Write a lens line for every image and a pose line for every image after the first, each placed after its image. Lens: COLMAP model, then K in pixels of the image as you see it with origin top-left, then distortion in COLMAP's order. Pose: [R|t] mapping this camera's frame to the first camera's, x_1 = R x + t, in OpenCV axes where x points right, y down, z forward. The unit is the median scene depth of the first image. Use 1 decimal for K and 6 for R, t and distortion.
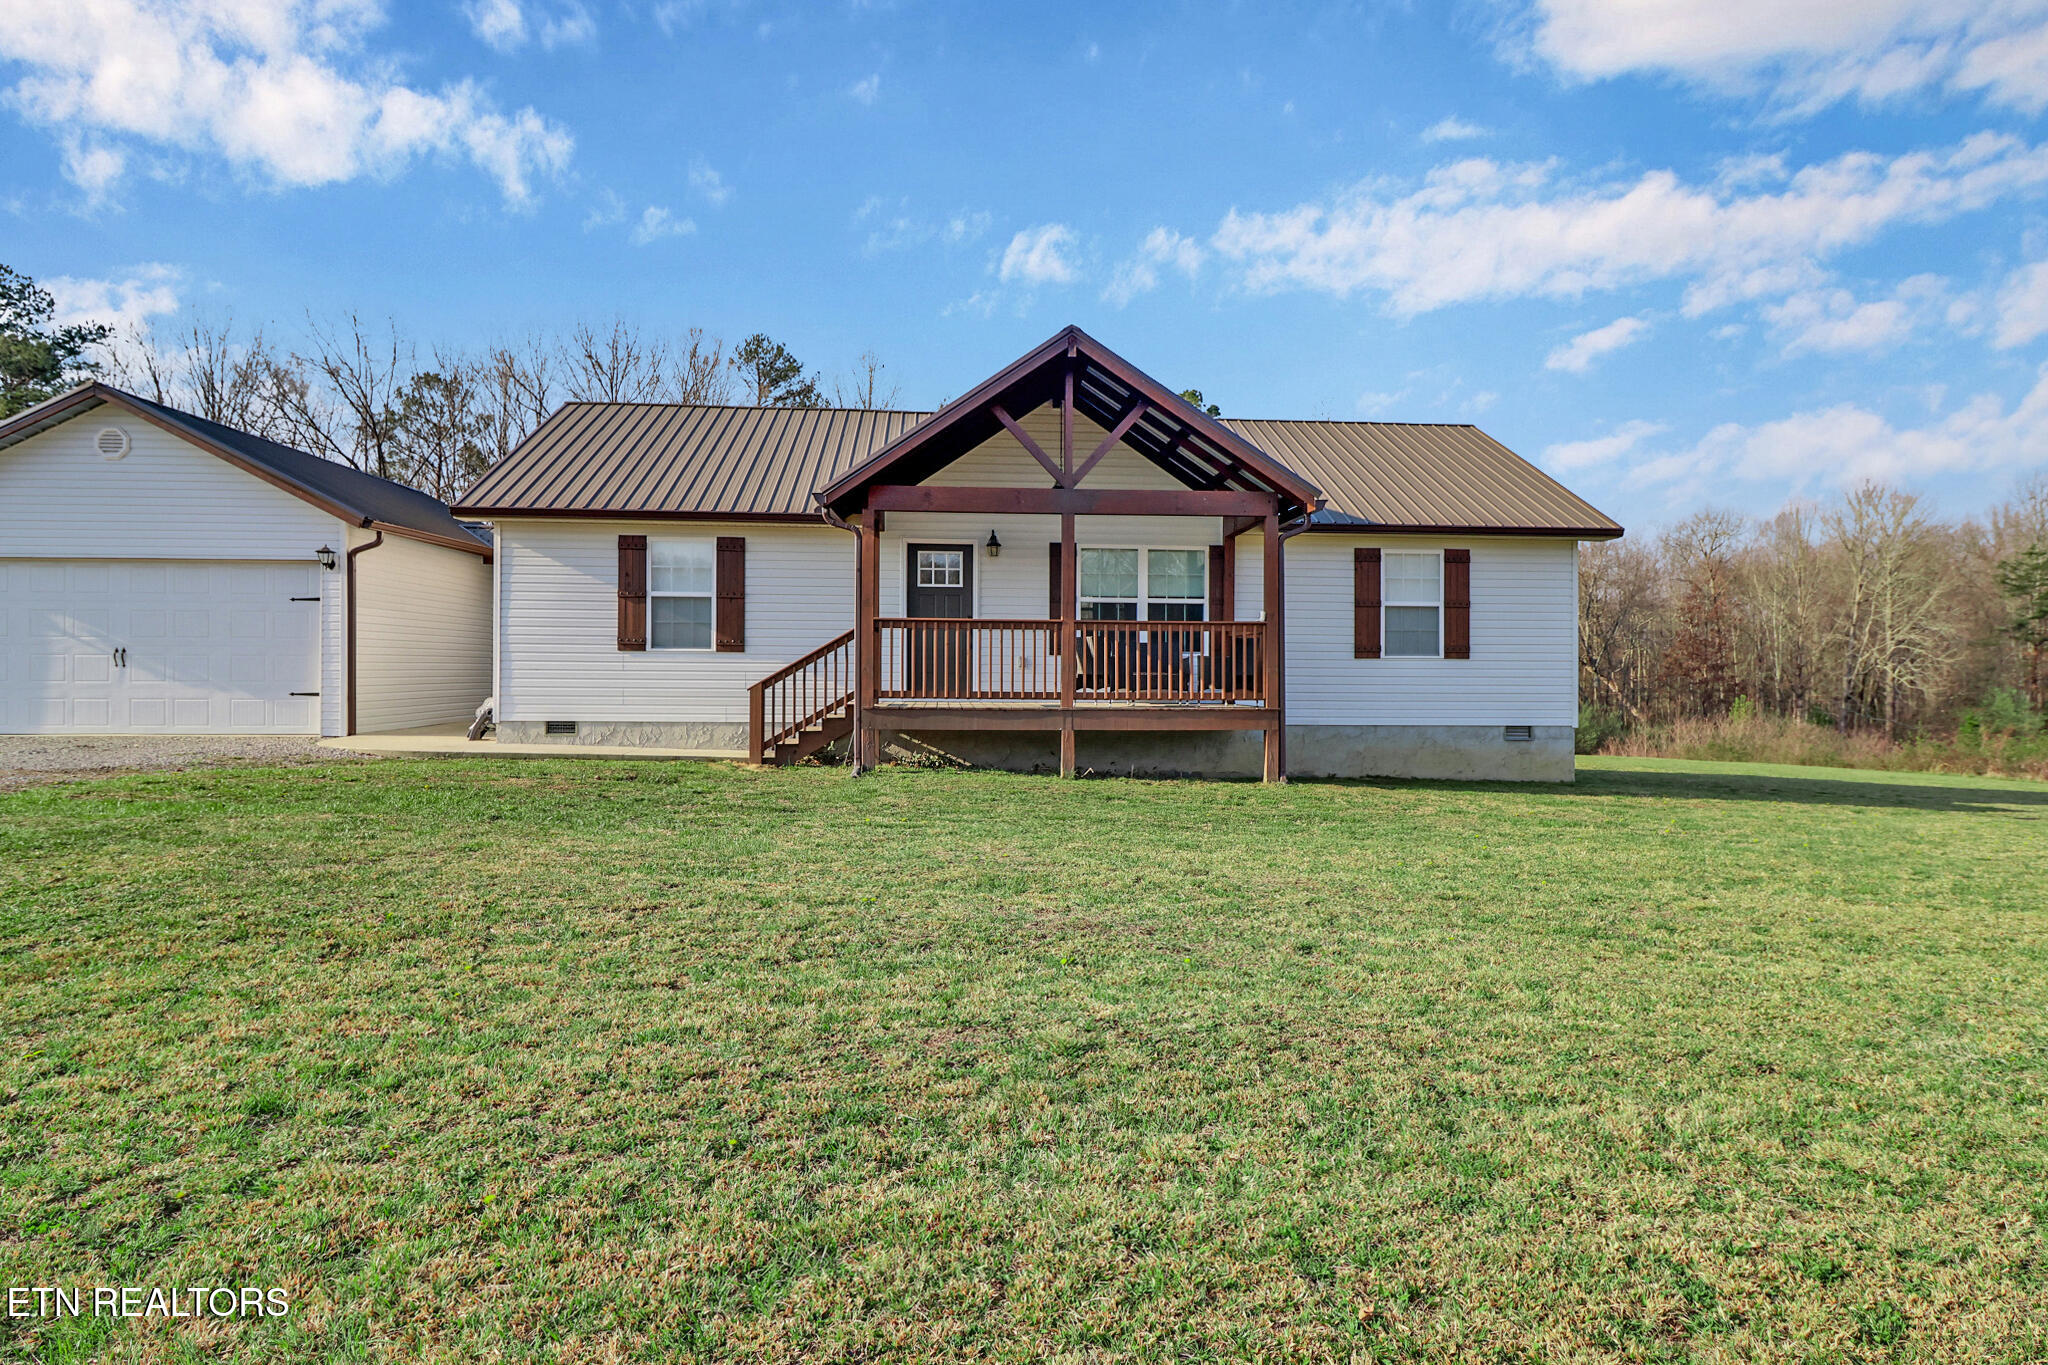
lens RADIAL K [[1293.9, 0, 1024.0], [0, 1293.9, 682.5], [0, 0, 1]] dist [-0.003755, -0.001863]
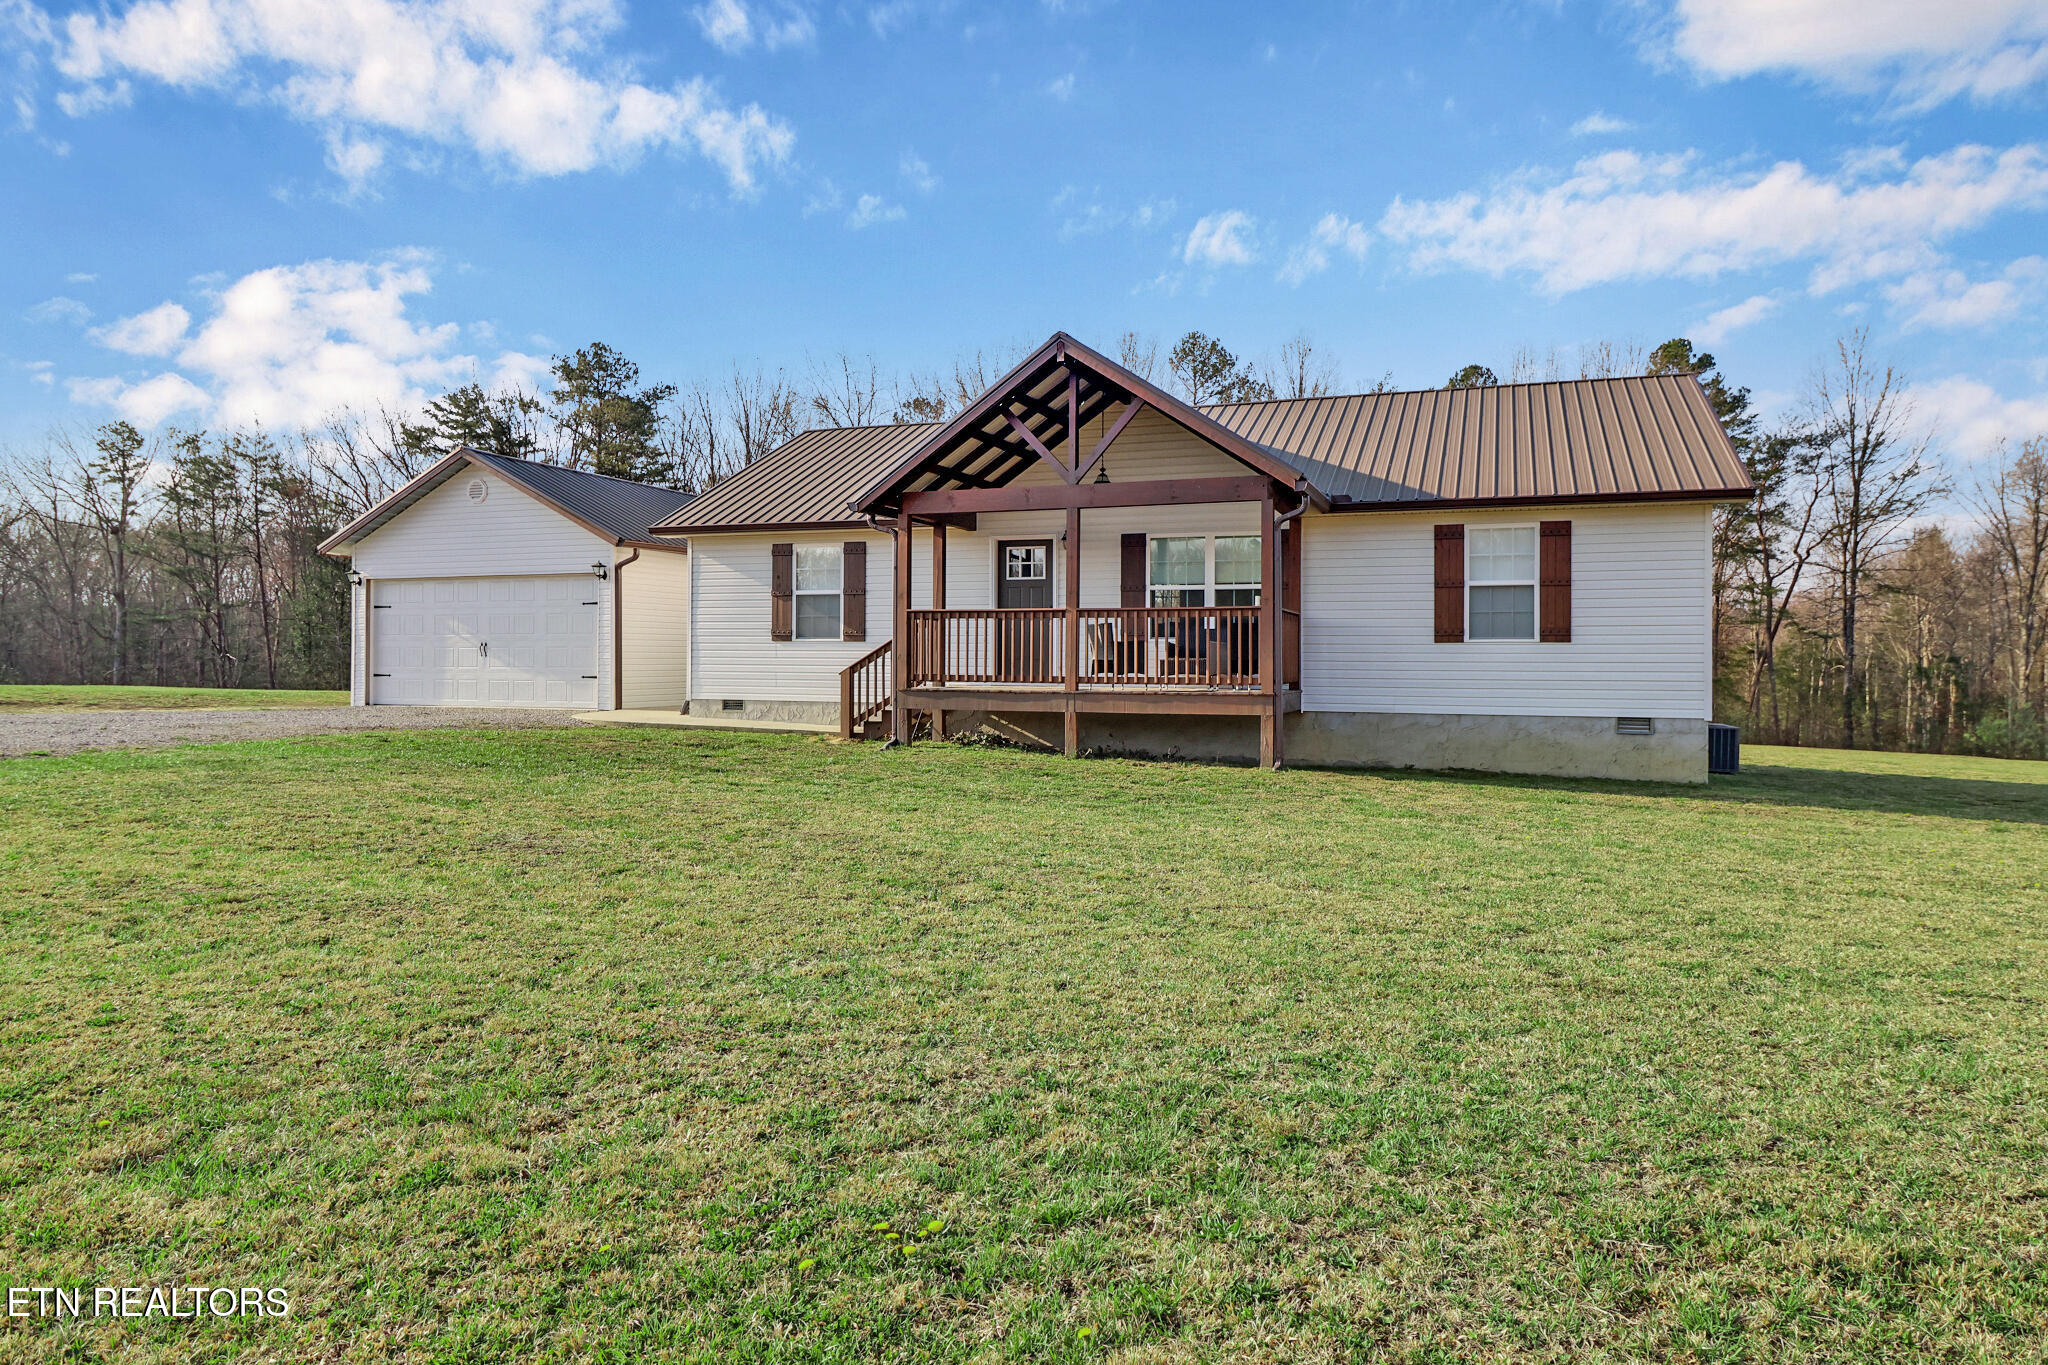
lens RADIAL K [[1313.9, 0, 1024.0], [0, 1313.9, 682.5], [0, 0, 1]] dist [0.002108, 0.000615]
pose [[0.900046, 0.004896, -0.435766, 0.411875], [-0.002265, 0.999976, 0.006557, 0.004878], [0.435788, -0.004915, 0.900036, 0.010299]]
